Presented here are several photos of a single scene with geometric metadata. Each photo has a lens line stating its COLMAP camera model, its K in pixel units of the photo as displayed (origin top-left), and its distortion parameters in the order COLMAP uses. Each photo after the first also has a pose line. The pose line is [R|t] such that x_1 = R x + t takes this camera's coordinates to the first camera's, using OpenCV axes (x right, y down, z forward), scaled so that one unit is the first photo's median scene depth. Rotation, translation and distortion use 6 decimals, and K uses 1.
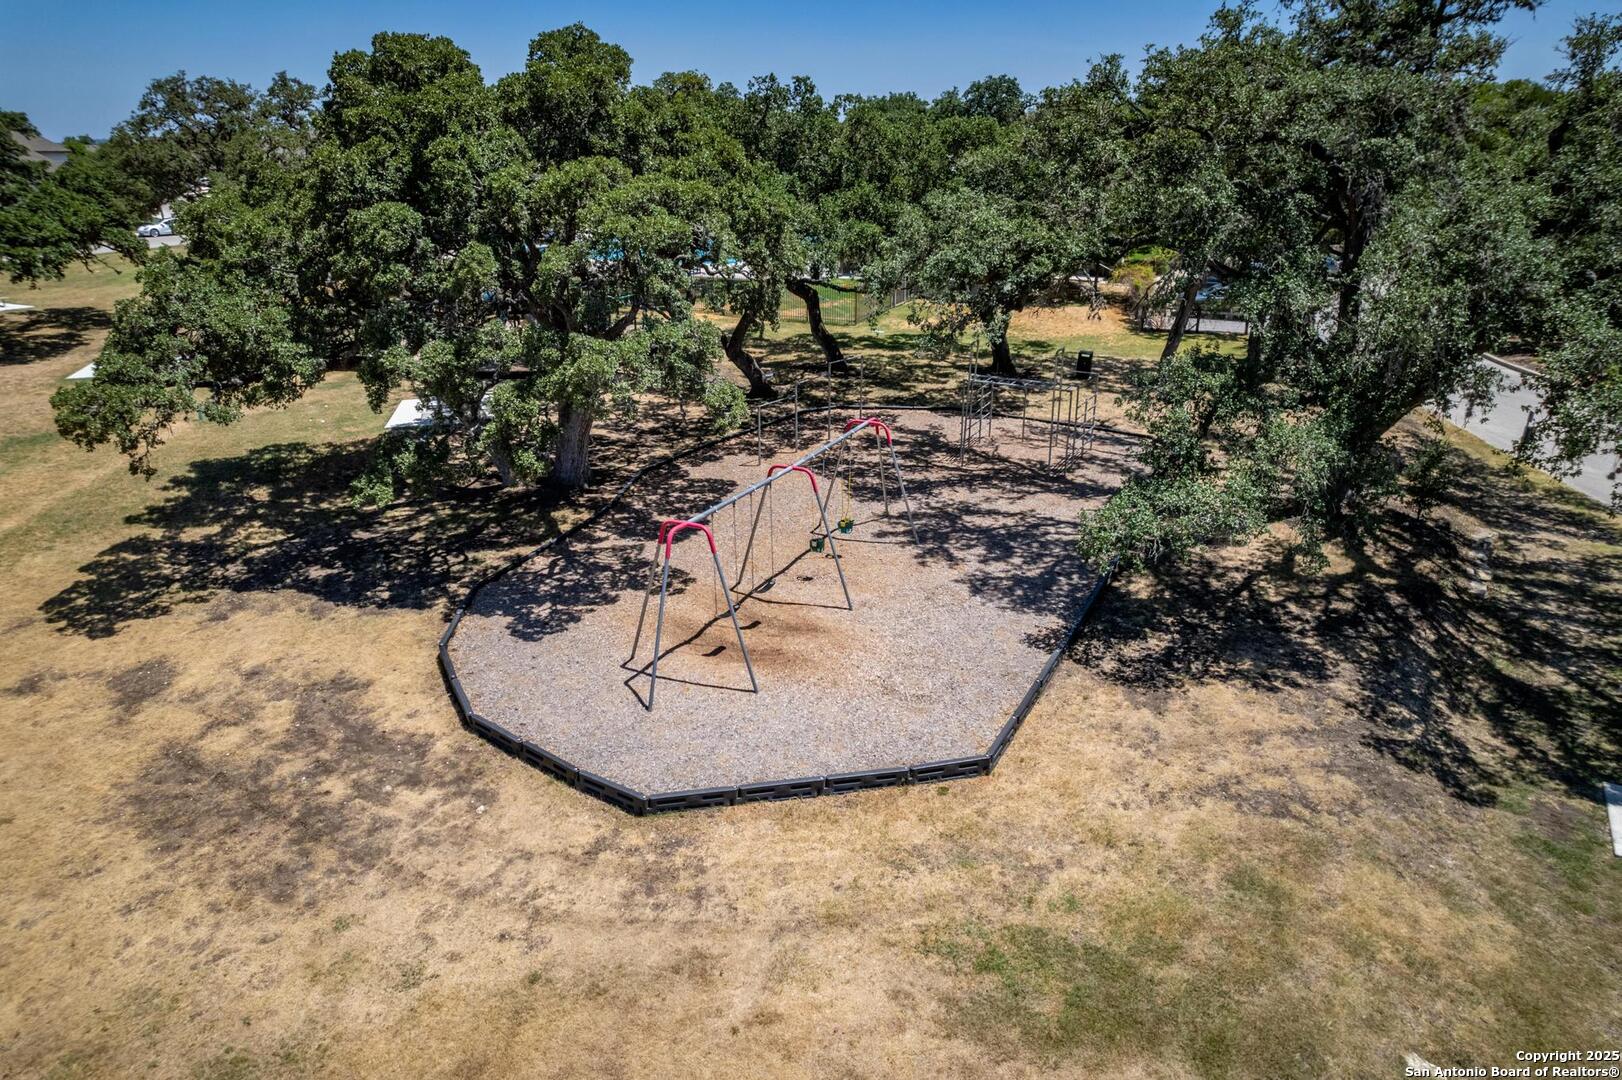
lens RADIAL K [[1050.8, 0, 811.0], [0, 1050.8, 540.0], [0, 0, 1]] dist [-0.002369, 0.003849]
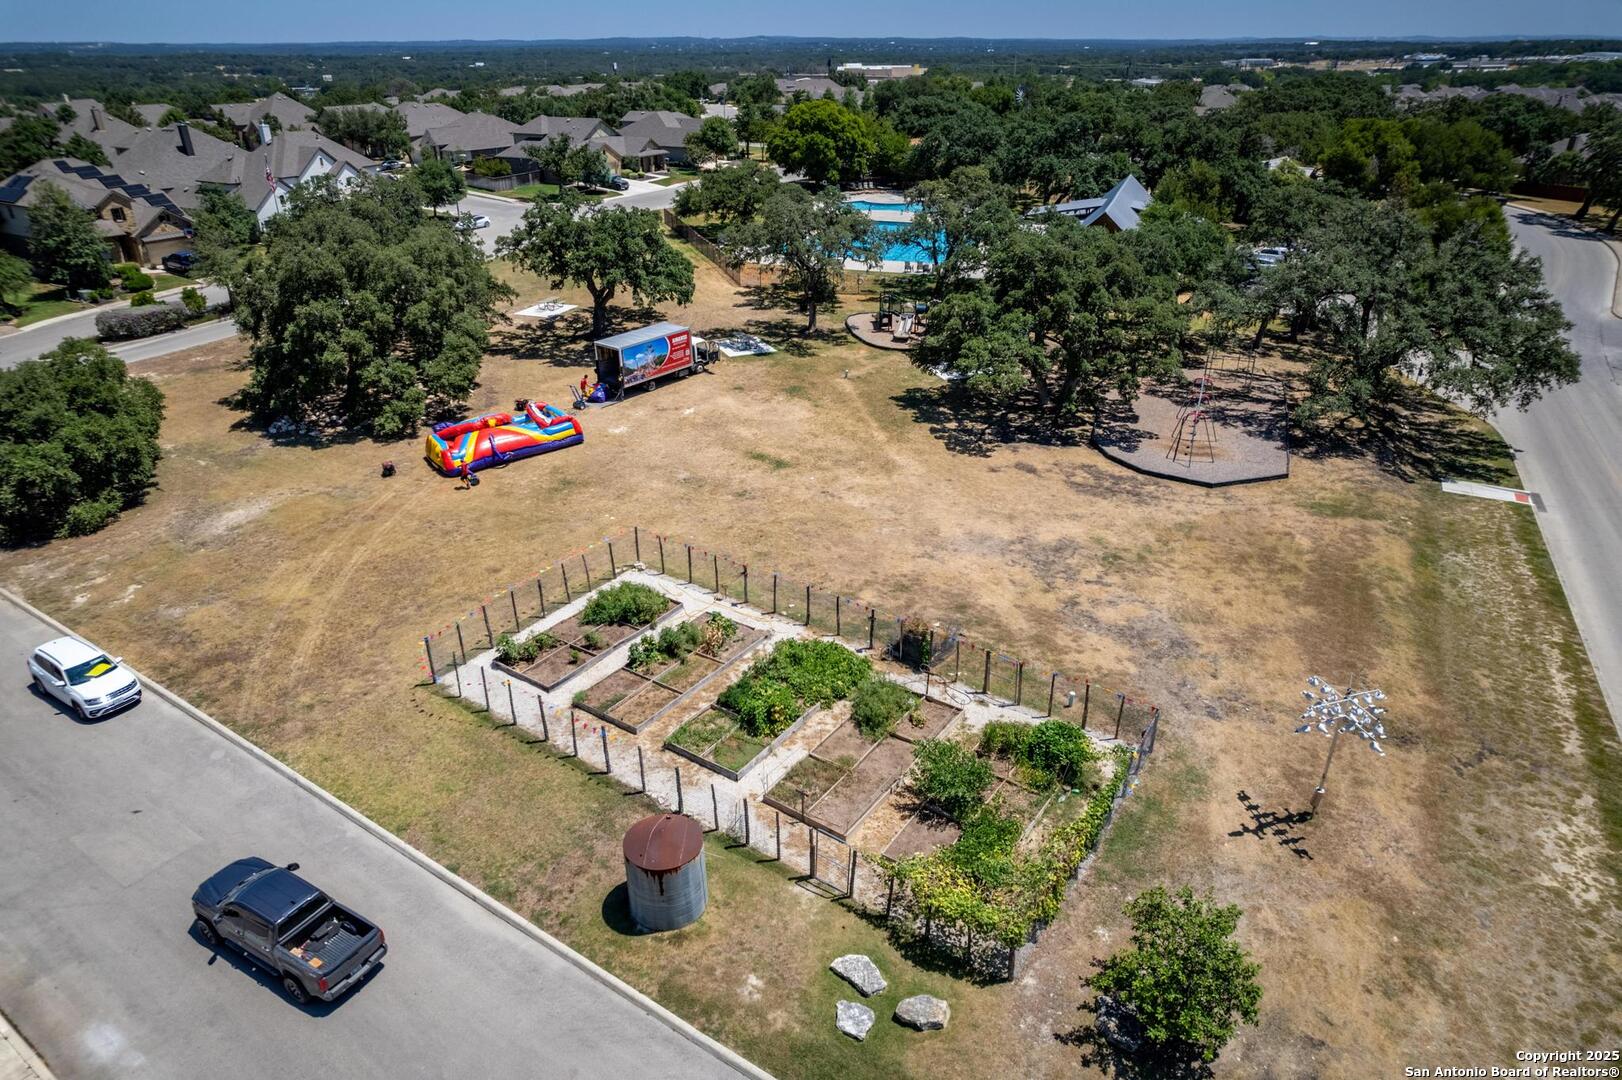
lens RADIAL K [[1050.8, 0, 811.0], [0, 1050.8, 540.0], [0, 0, 1]] dist [-0.002369, 0.003849]
pose [[0.995608, -0.037270, 0.085885, -1.353685], [0.029897, 0.995882, 0.085591, 0.051047], [-0.088721, -0.082647, 0.992622, -1.892302]]
